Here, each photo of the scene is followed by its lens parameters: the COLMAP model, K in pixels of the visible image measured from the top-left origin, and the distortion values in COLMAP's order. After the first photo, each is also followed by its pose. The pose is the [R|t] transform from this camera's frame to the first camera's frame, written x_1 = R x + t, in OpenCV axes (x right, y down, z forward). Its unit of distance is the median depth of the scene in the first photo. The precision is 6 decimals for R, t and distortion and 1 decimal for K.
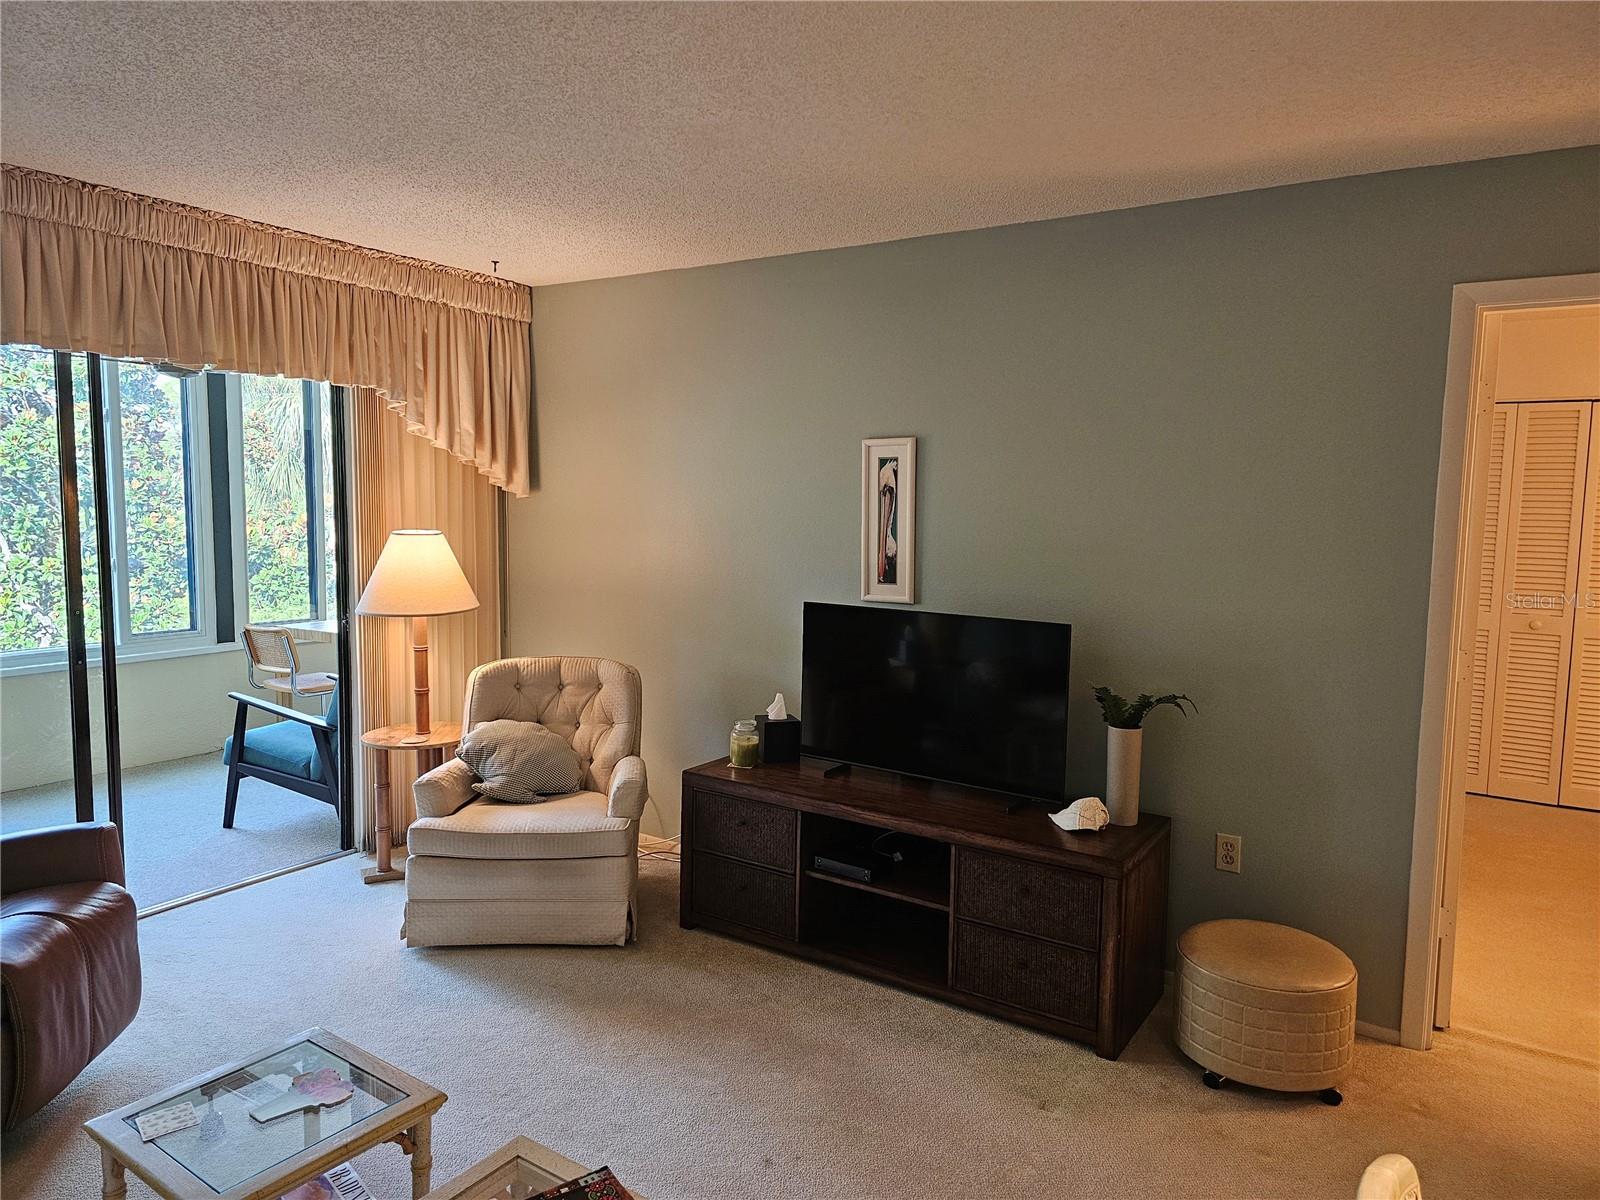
lens RADIAL K [[1060.9, 0, 800.0], [0, 1060.9, 600.0], [0, 0, 1]] dist [0.077725, -0.081626]
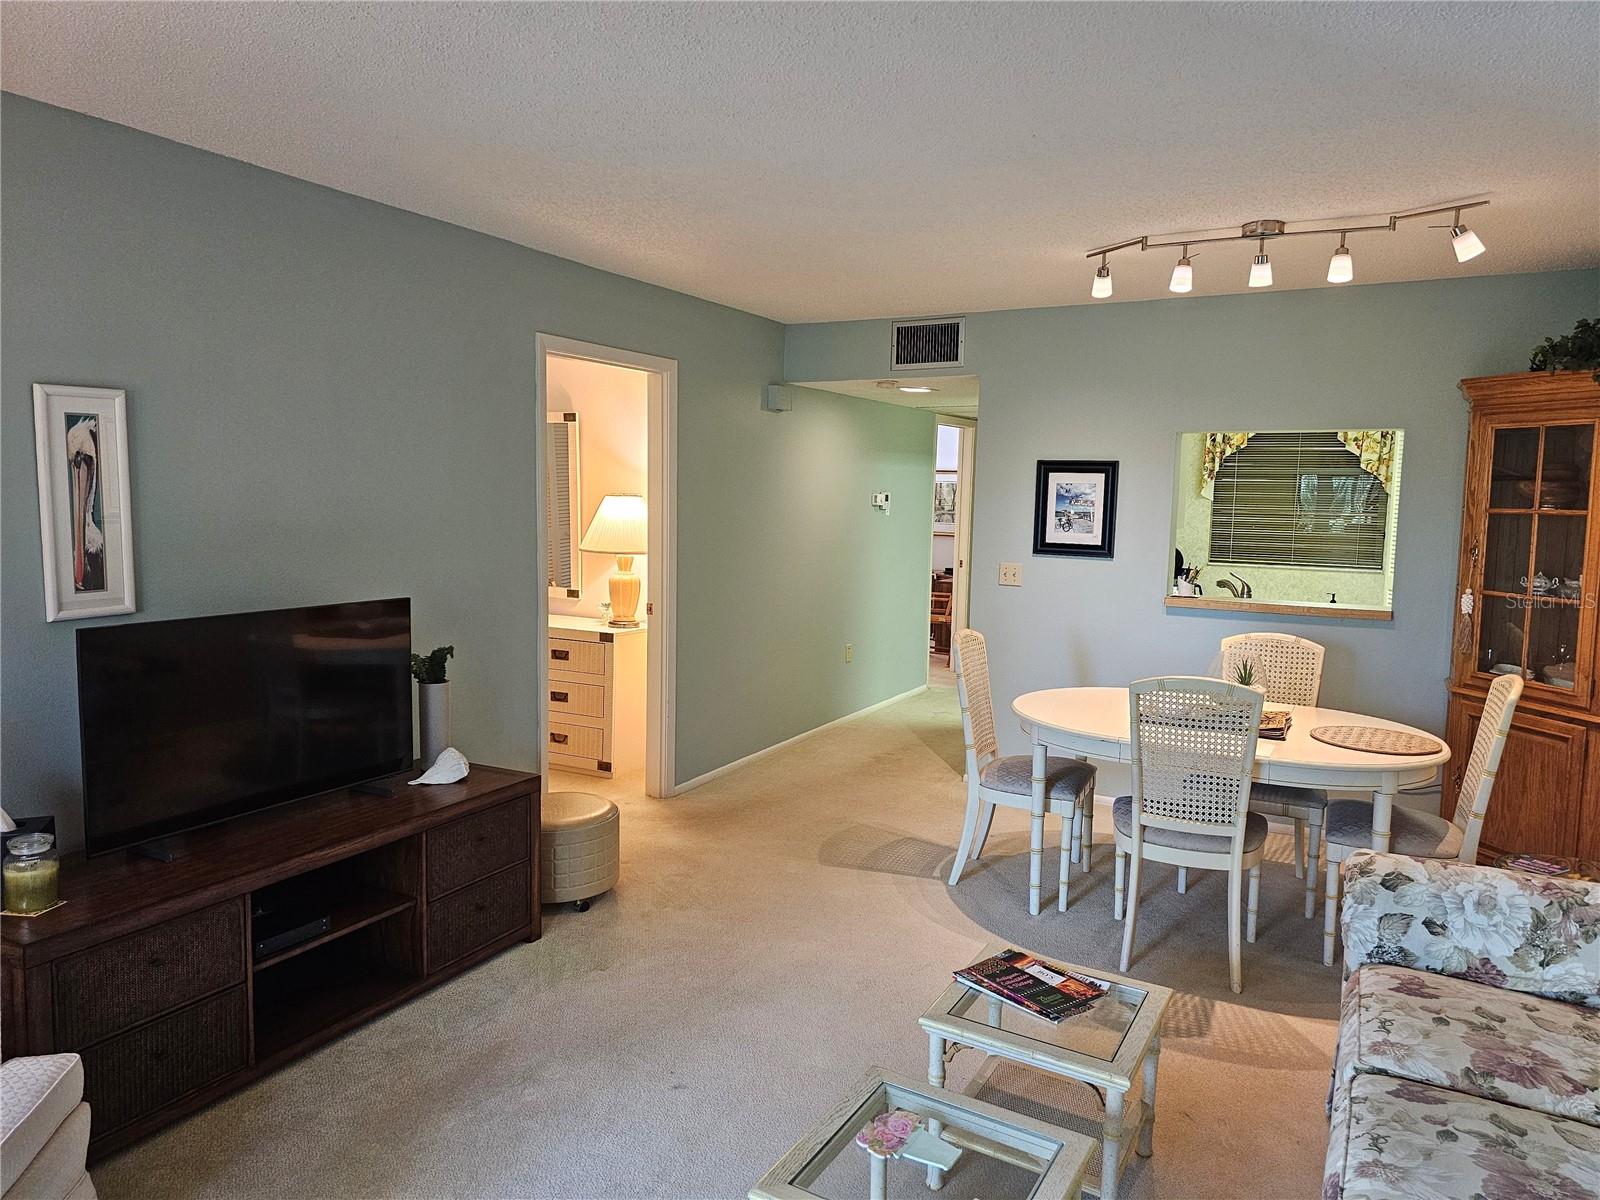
lens RADIAL K [[1060.9, 0, 800.0], [0, 1060.9, 600.0], [0, 0, 1]] dist [0.077725, -0.081626]
pose [[-0.096057, -0.120916, 0.988004, -0.693059], [0.074567, 0.988931, 0.128279, -0.068062], [-0.992579, 0.085995, -0.085977, 0.598171]]
